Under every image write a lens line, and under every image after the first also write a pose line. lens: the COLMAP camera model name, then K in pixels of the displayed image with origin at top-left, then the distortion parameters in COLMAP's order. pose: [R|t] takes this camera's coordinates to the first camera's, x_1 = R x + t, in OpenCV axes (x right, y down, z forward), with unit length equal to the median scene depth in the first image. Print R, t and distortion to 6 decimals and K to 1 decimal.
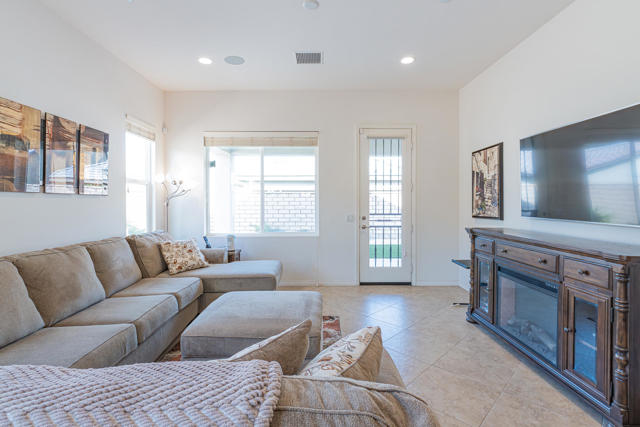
lens RADIAL K [[317.1, 0, 313.5], [0, 317.1, 203.4], [0, 0, 1]] dist [-0.004716, -0.003966]
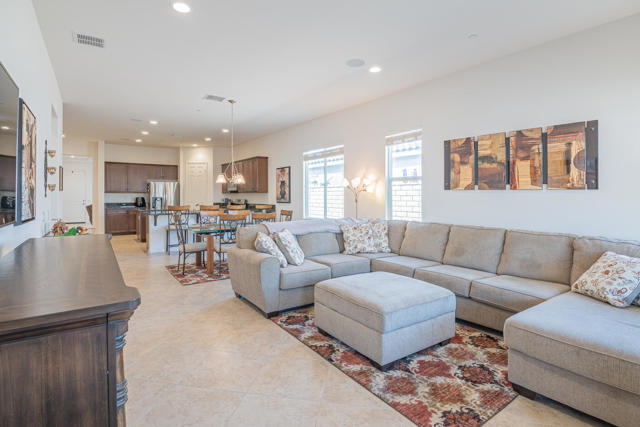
lens RADIAL K [[317.1, 0, 304.6], [0, 317.1, 193.0], [0, 0, 1]] dist [-0.004716, -0.003966]
pose [[-0.827501, -0.009644, -0.561382, 0.415971], [-0.009184, 0.999951, -0.003640, -0.004294], [0.561390, 0.002143, -0.827549, 1.022962]]
